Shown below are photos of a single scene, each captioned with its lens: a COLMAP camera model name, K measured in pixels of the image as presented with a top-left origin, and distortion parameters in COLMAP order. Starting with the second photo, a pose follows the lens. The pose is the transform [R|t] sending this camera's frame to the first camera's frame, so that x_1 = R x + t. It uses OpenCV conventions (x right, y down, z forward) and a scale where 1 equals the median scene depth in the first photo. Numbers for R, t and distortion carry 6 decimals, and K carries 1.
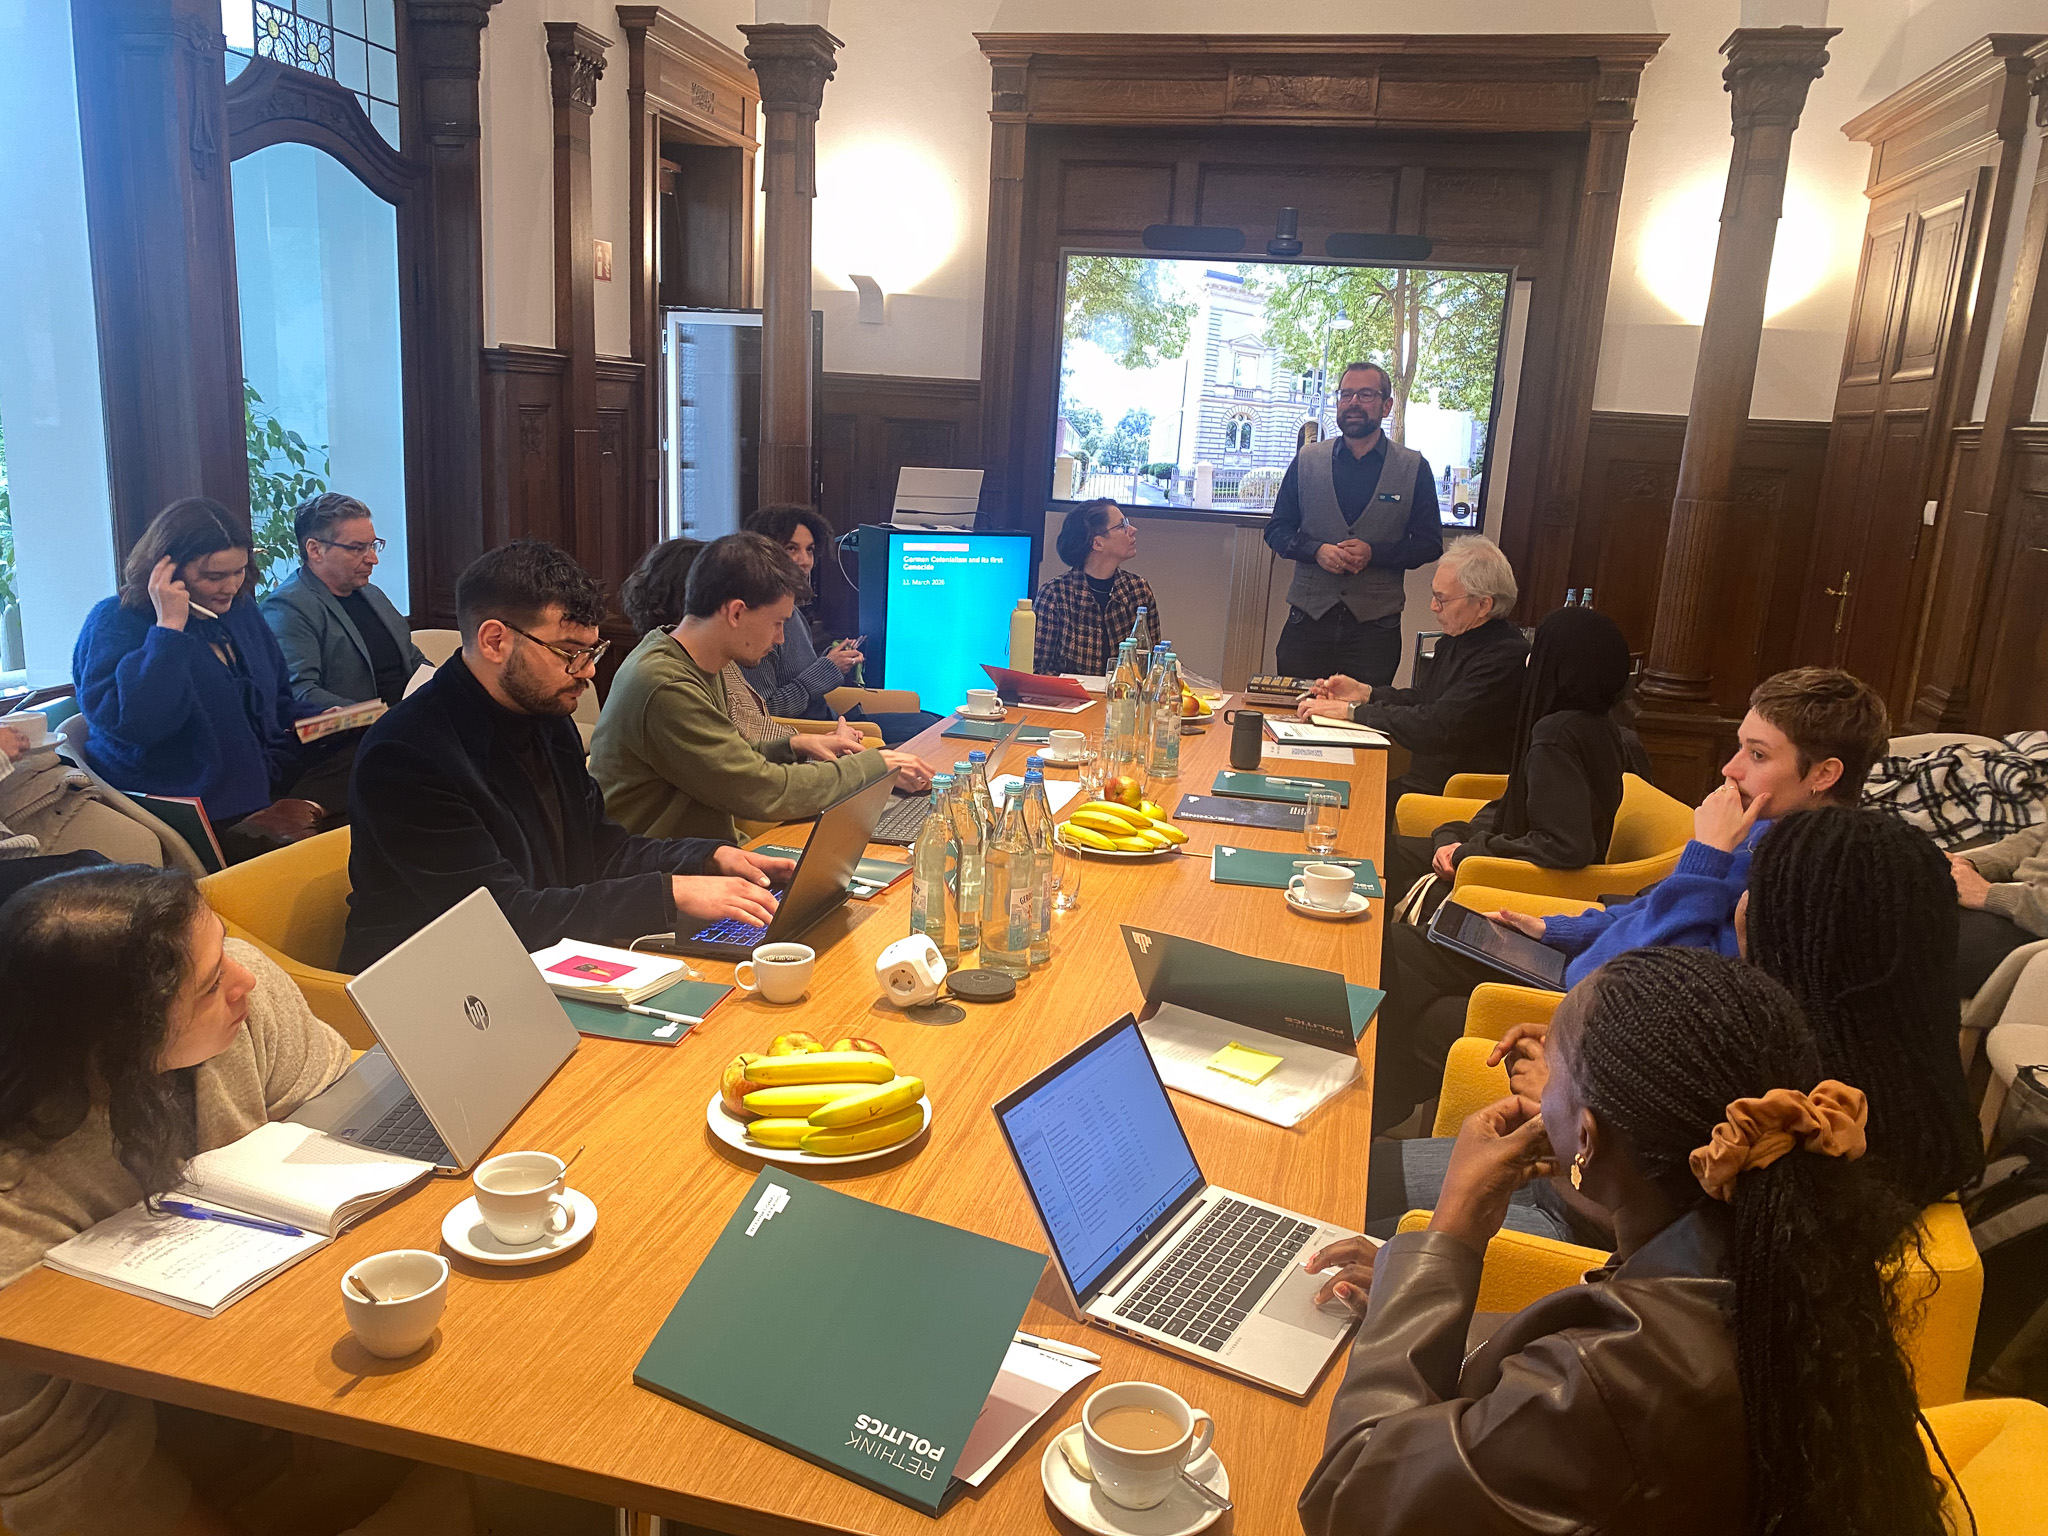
lens RADIAL K [[1539.7, 0, 995.5], [0, 1539.7, 771.4], [0, 0, 1]] dist [0.028546, -0.040605]
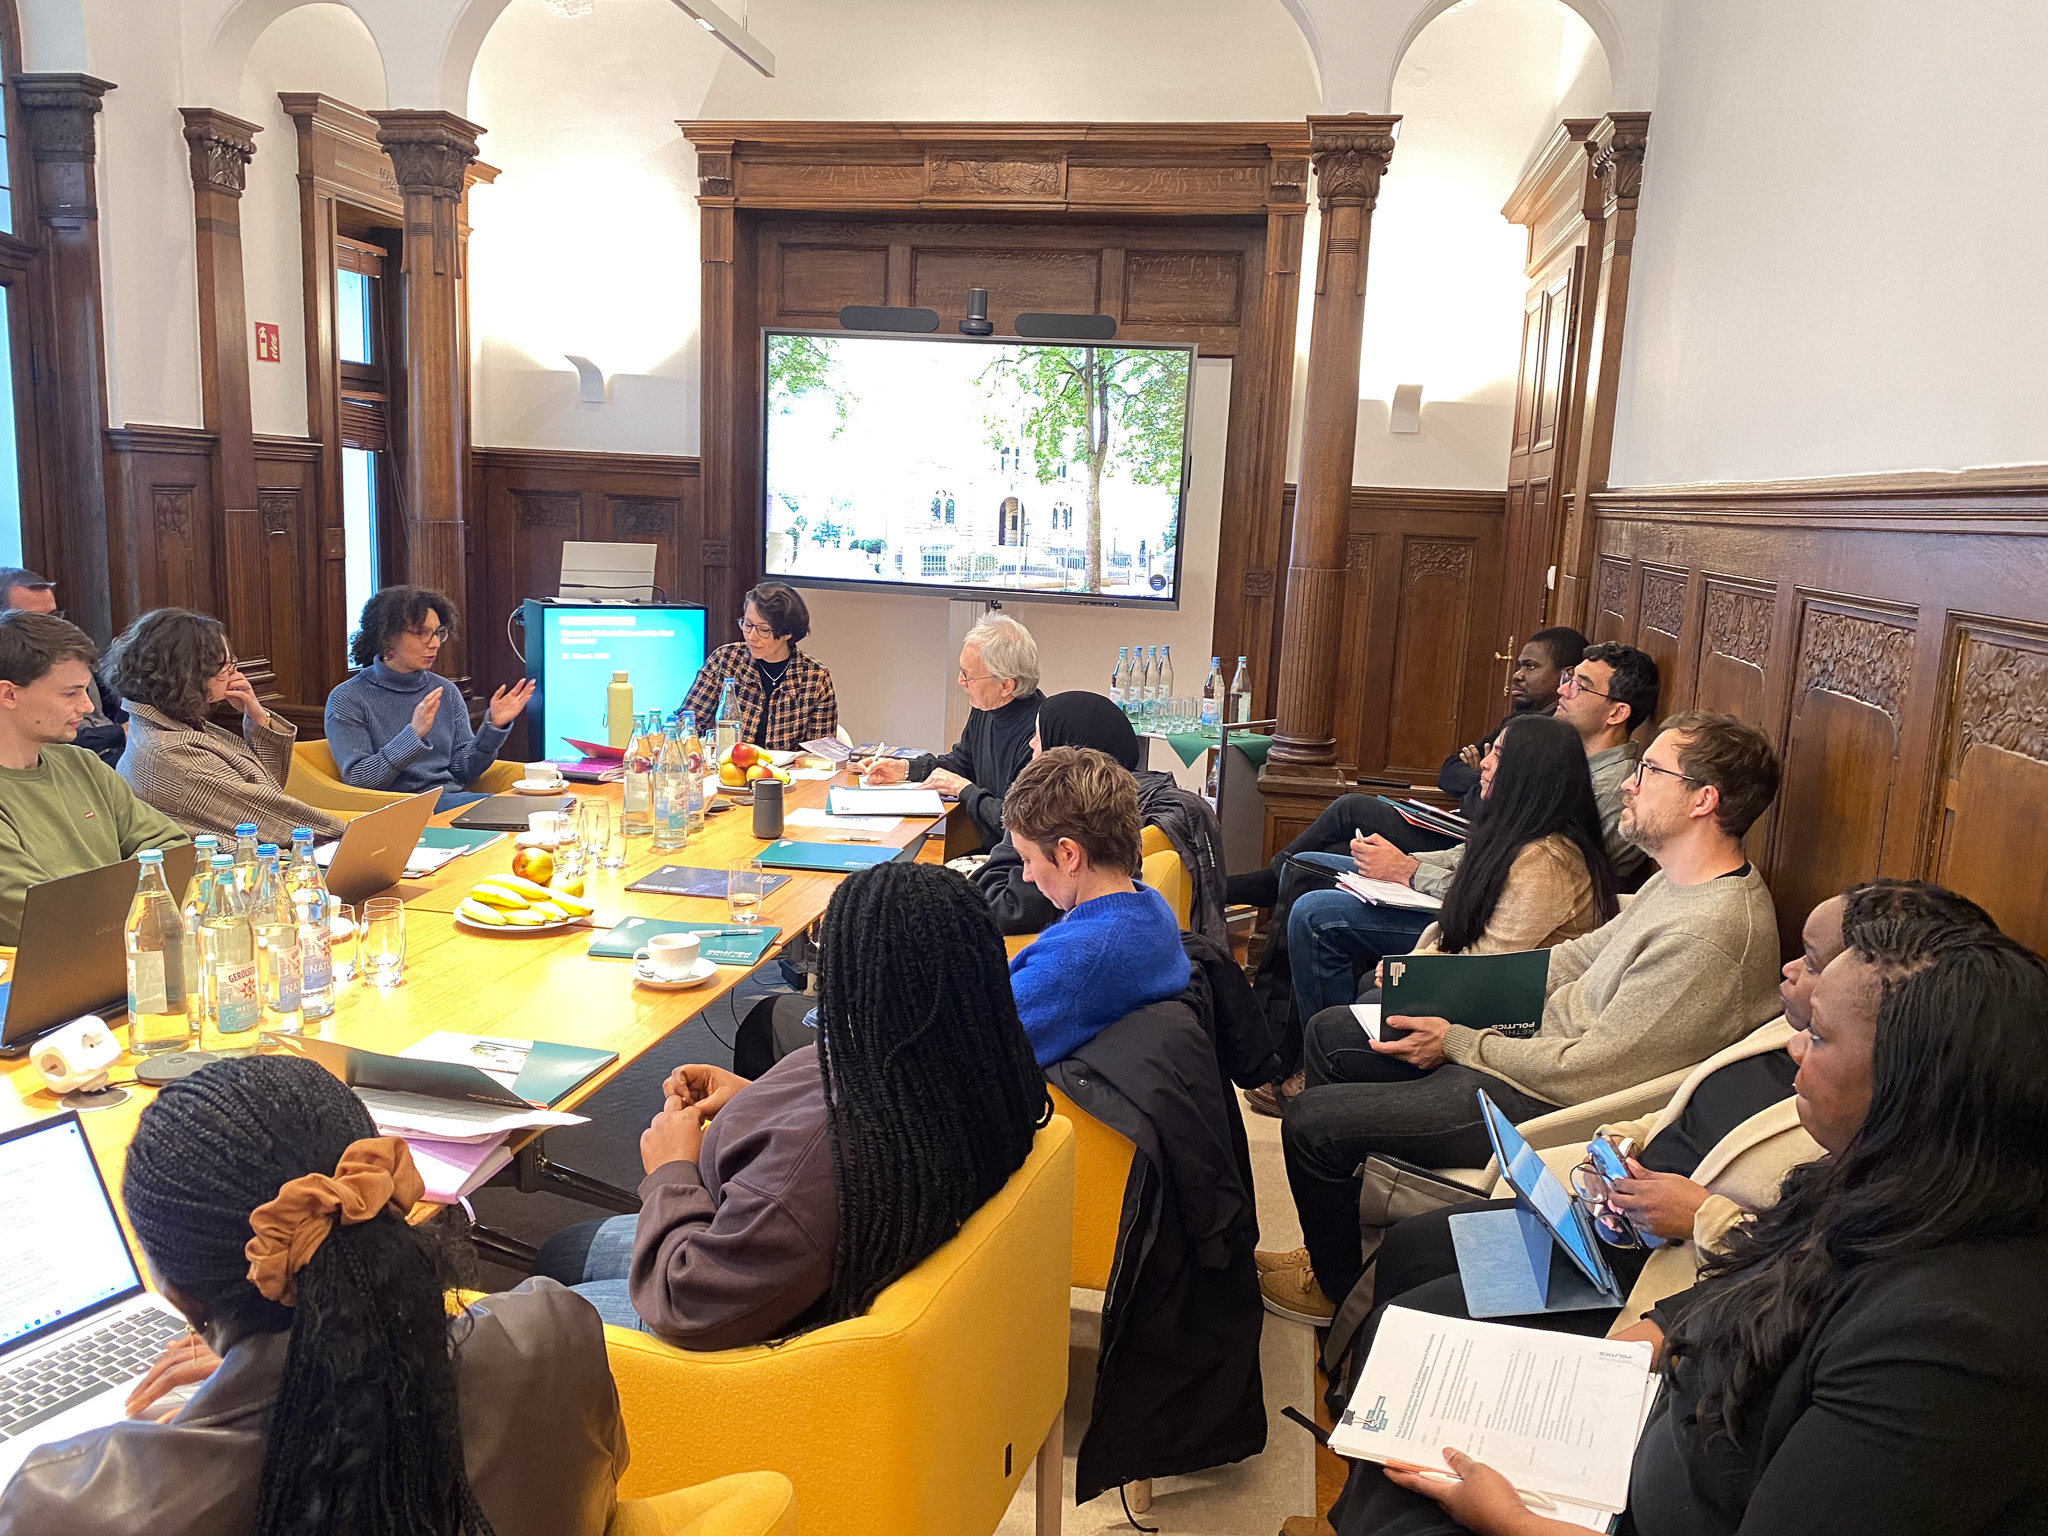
lens RADIAL K [[1539.7, 0, 1001.9], [0, 1539.7, 773.0], [0, 0, 1]] dist [0.028546, -0.040605]
pose [[0.998955, -0.016412, 0.042666, 0.157835], [0.018460, 0.998675, -0.048038, 0.003596], [-0.041821, 0.048775, 0.997934, -0.001360]]
